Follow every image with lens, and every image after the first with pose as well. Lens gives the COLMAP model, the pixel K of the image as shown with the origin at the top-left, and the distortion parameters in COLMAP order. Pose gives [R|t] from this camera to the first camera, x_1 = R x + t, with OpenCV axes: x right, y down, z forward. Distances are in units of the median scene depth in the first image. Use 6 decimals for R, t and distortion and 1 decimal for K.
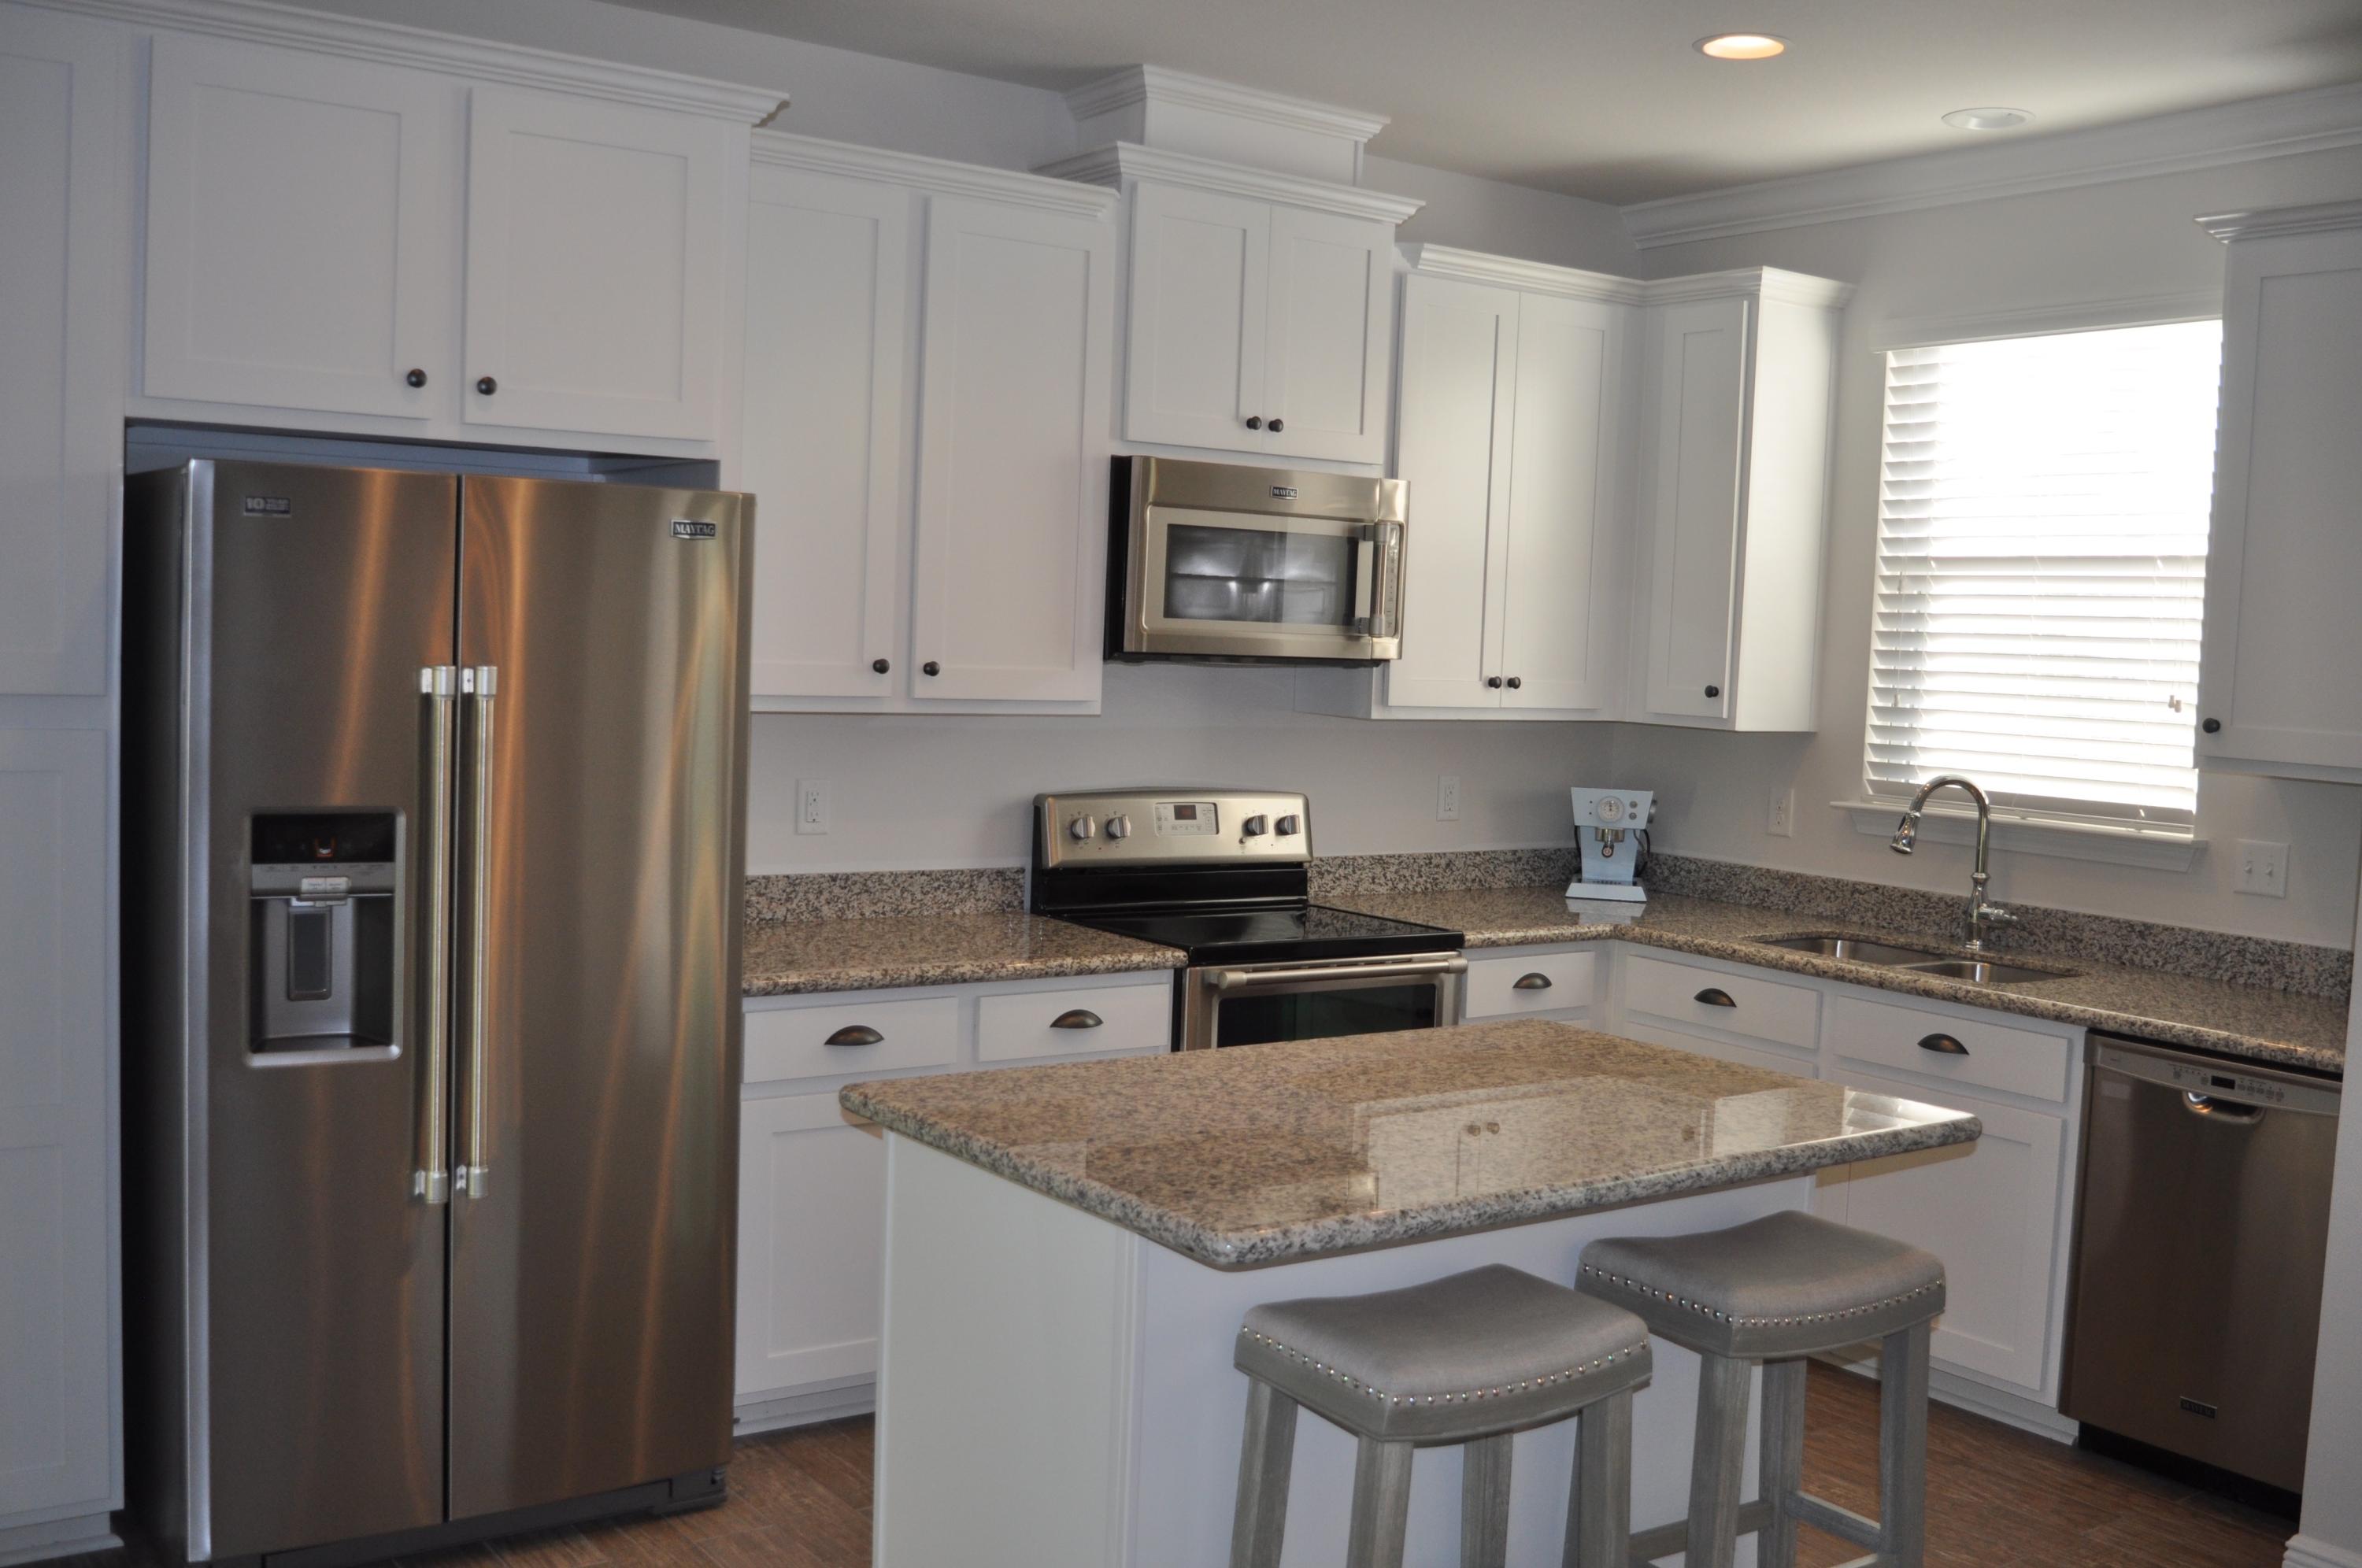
lens RADIAL K [[2253.4, 0, 1181.0], [0, 2253.4, 784.0], [0, 0, 1]] dist [-0.079663, 0.021823]
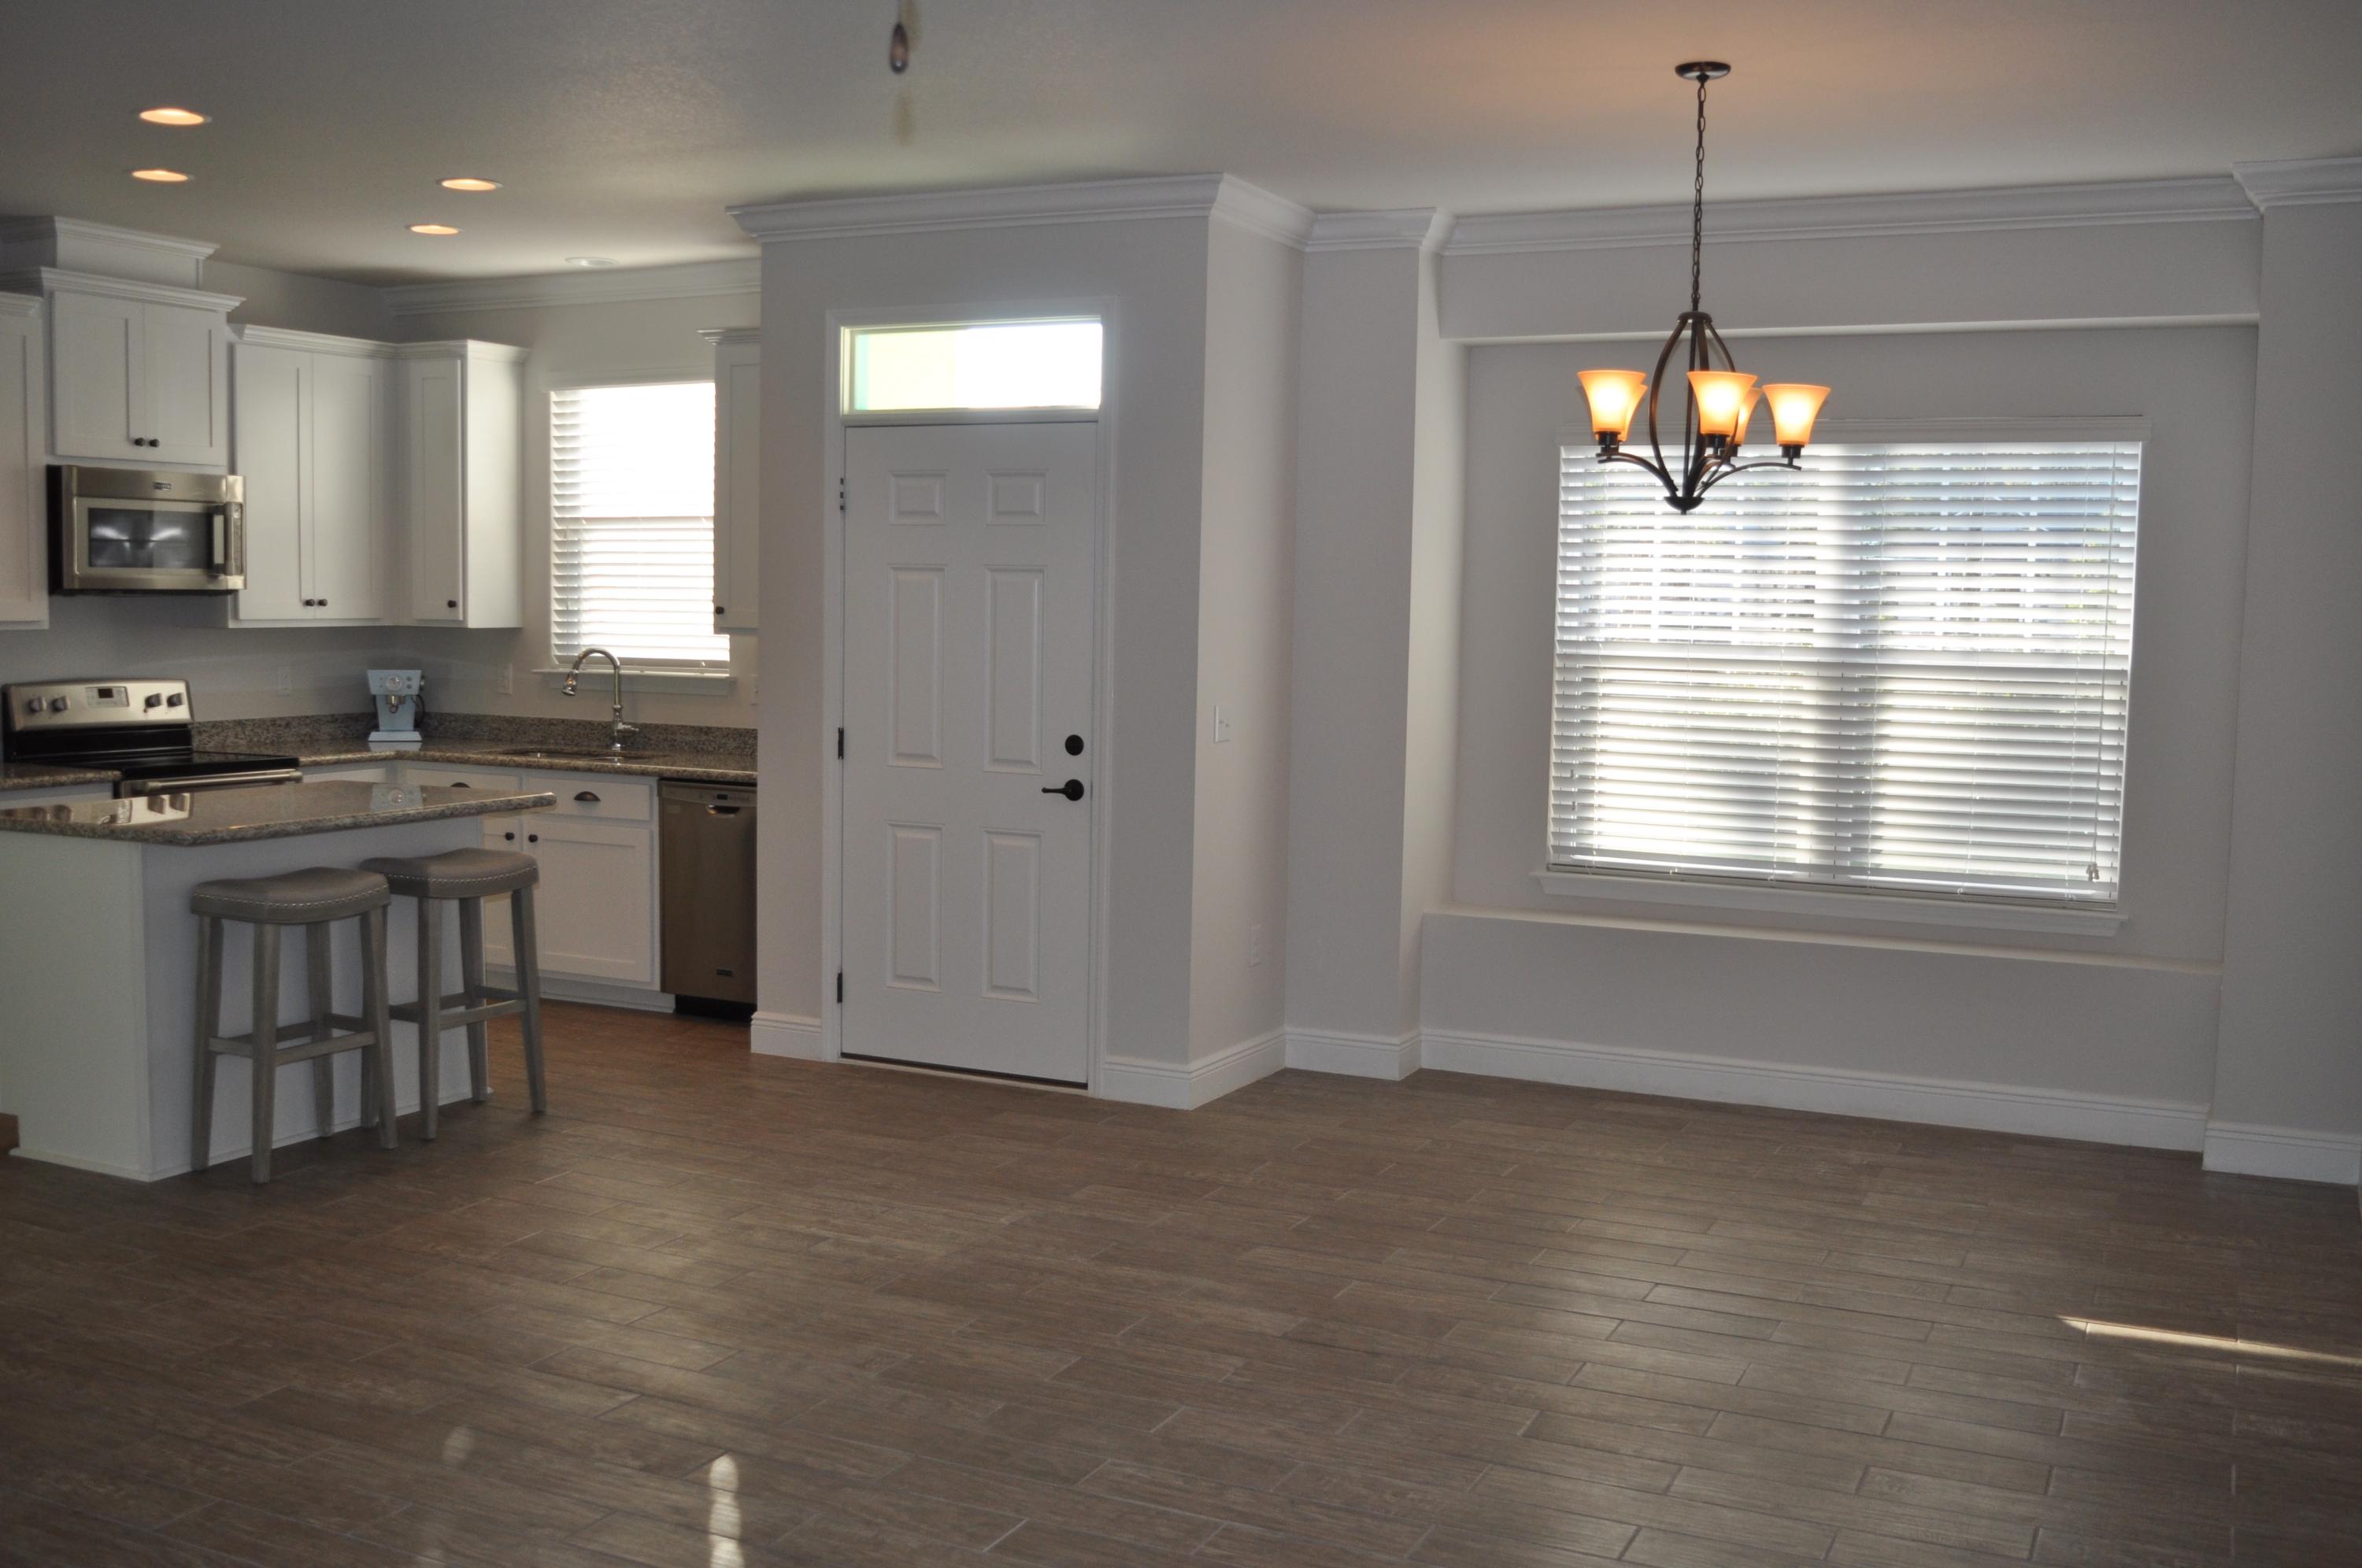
lens RADIAL K [[2253.4, 0, 1181.0], [0, 2253.4, 784.0], [0, 0, 1]] dist [-0.079663, 0.021823]
pose [[0.878583, -0.066085, 0.472996, -0.074441], [0.052578, 0.997744, 0.041737, 0.051635], [-0.474687, -0.011801, 0.880075, -0.704424]]
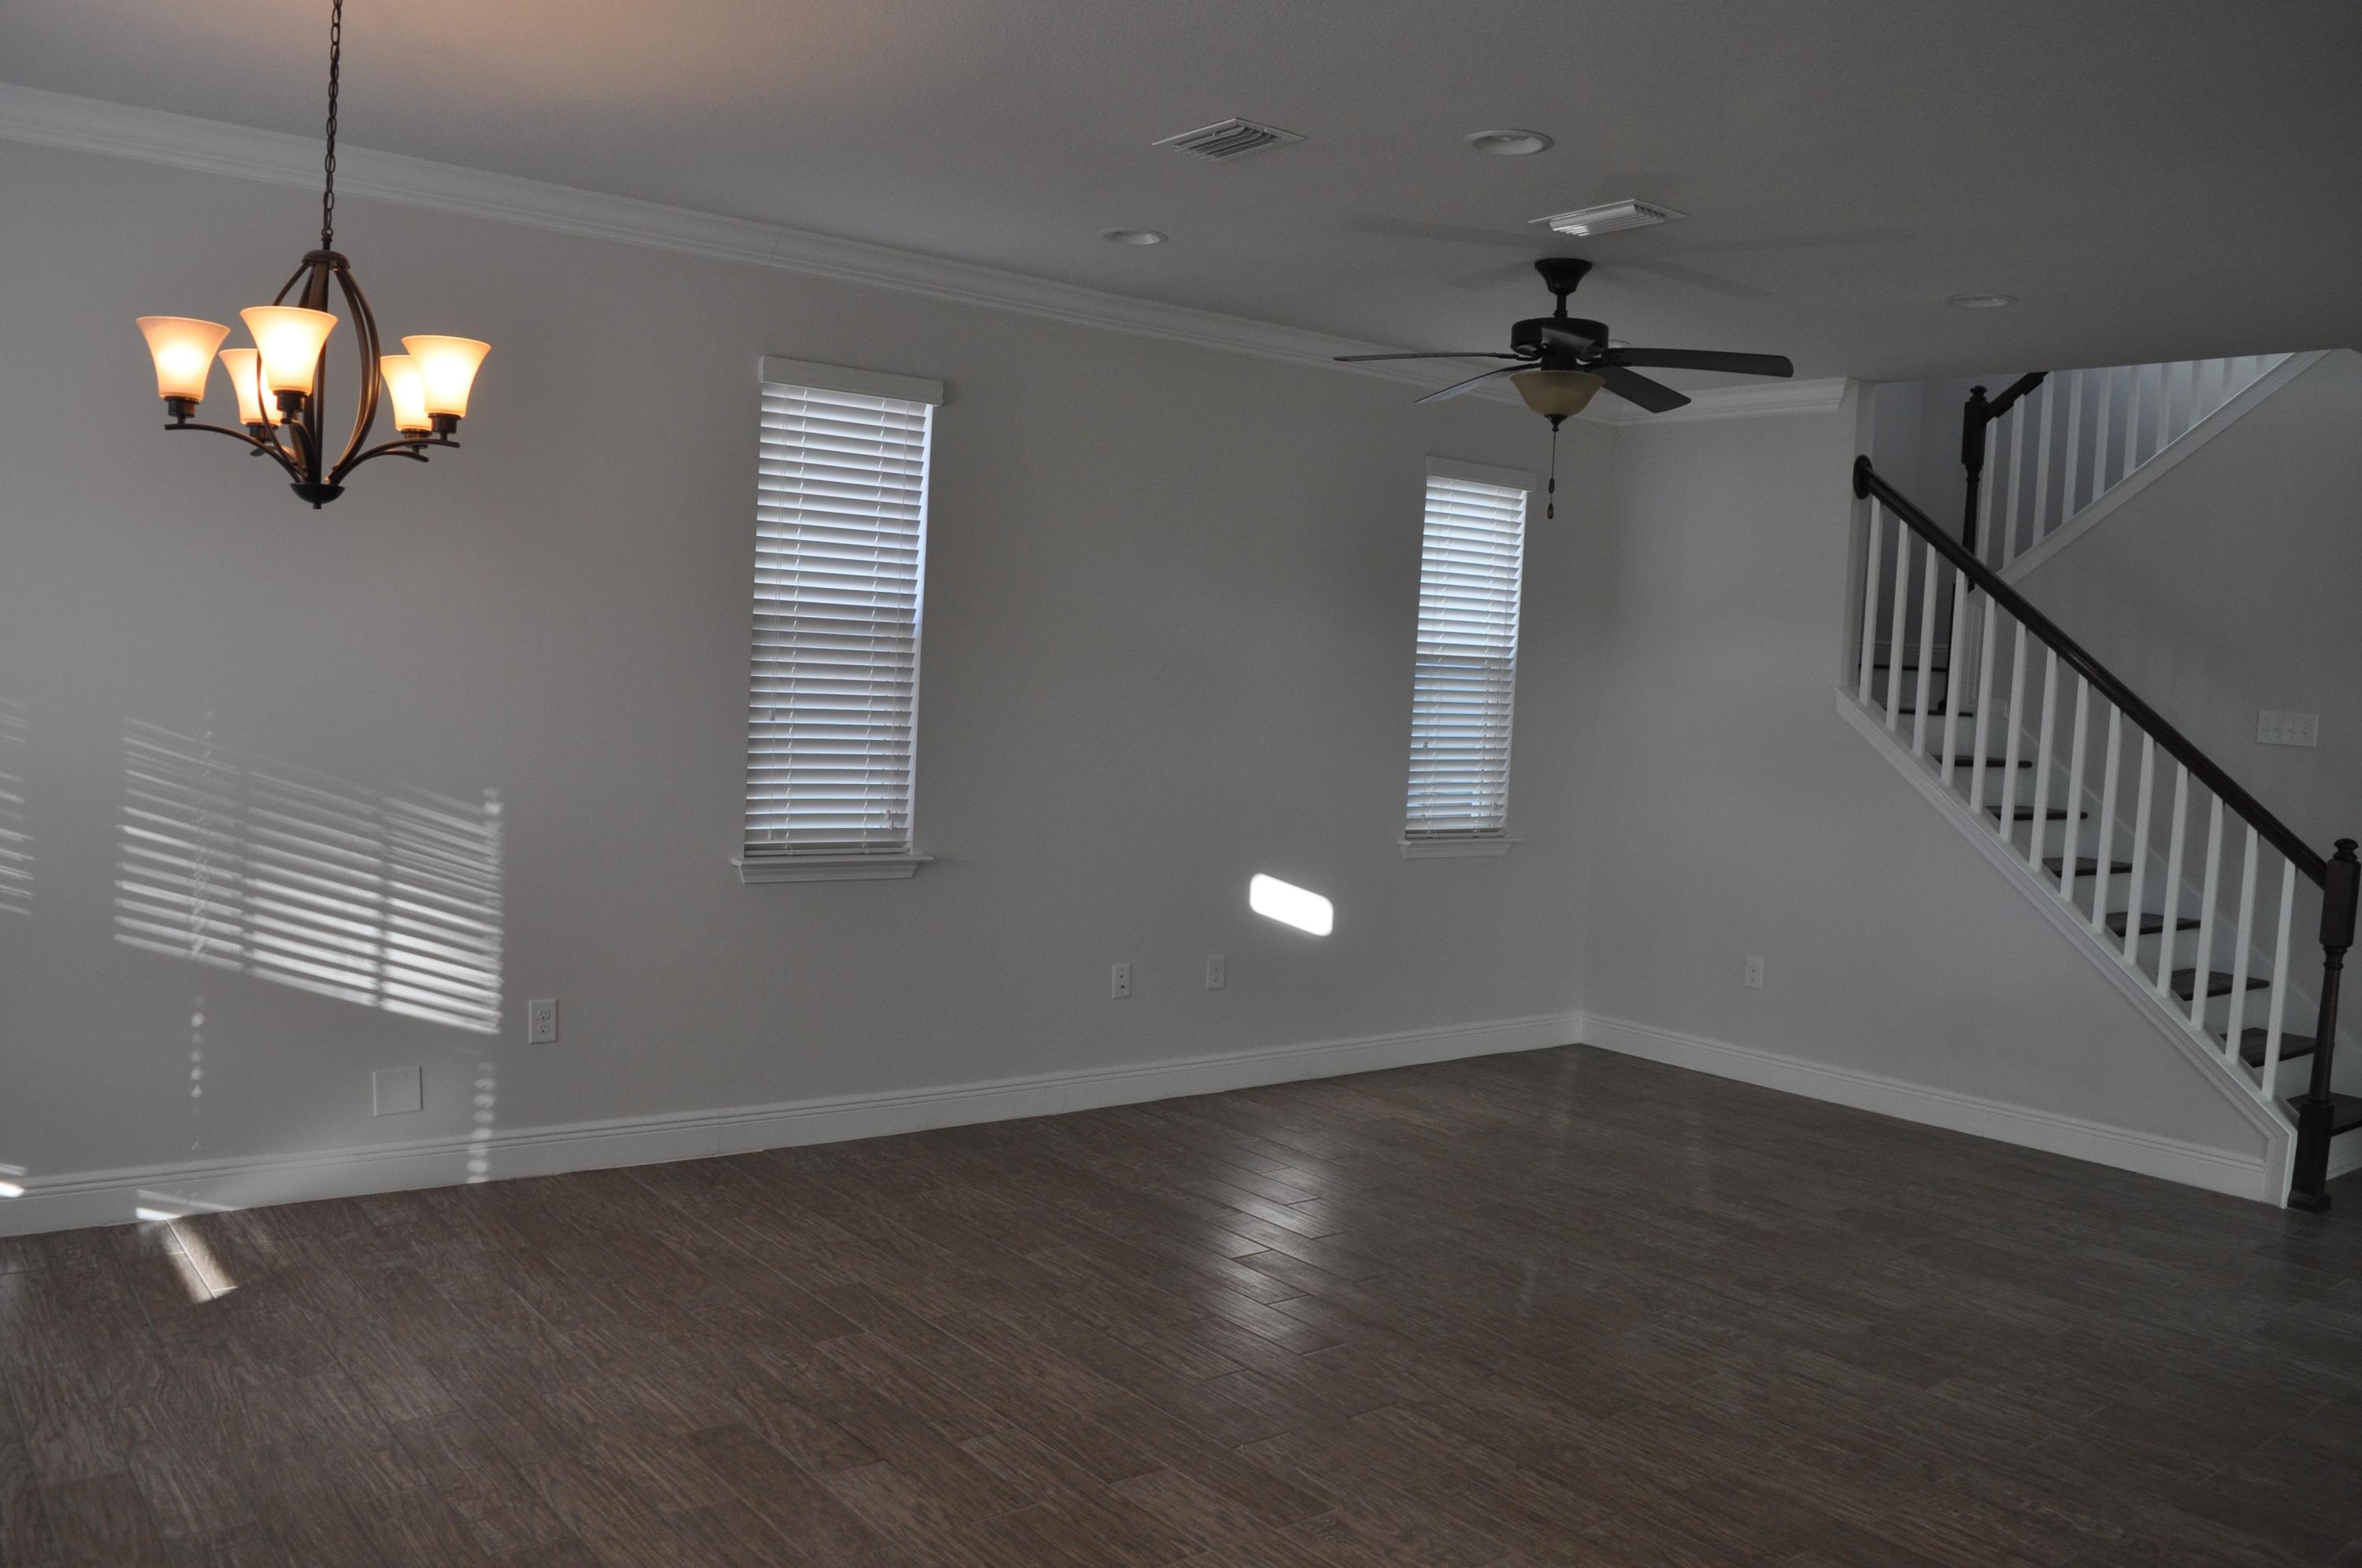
lens RADIAL K [[1850.7, 0, 1181.0], [0, 1850.7, 784.0], [0, 0, 1]] dist [-0.093003, 0.012906]
pose [[-0.994526, -0.091505, -0.050441, 0.333567], [-0.097600, 0.985918, 0.135795, -0.036046], [0.037304, 0.139975, -0.989452, 0.746014]]
